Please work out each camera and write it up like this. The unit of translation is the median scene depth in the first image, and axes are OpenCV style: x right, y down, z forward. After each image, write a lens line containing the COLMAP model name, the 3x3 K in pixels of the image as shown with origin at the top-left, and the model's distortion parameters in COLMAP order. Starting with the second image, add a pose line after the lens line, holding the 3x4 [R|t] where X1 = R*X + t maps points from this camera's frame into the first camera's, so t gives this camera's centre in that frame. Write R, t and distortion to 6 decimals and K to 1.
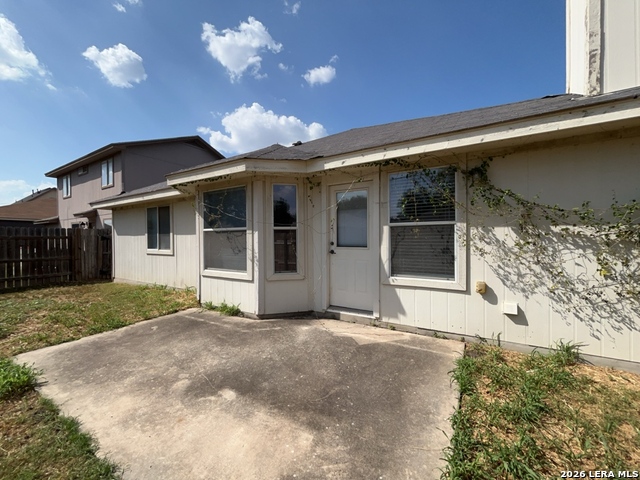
lens RADIAL K [[258.0, 0, 320.6], [0, 258.0, 240.4], [0, 0, 1]] dist [-0.007588, 0.001211]
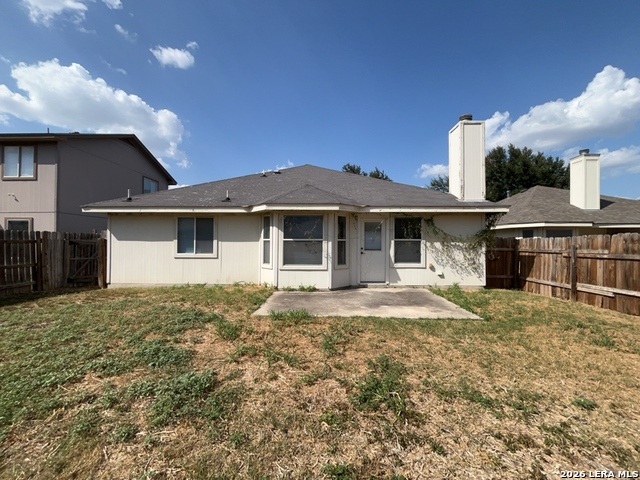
lens RADIAL K [[258.0, 0, 322.0], [0, 258.0, 243.4], [0, 0, 1]] dist [-0.007588, 0.001211]
pose [[0.864694, 0.013428, 0.502120, -1.194091], [-0.006560, 0.999859, -0.015442, 0.005521], [-0.502257, 0.010059, 0.864660, -0.506299]]
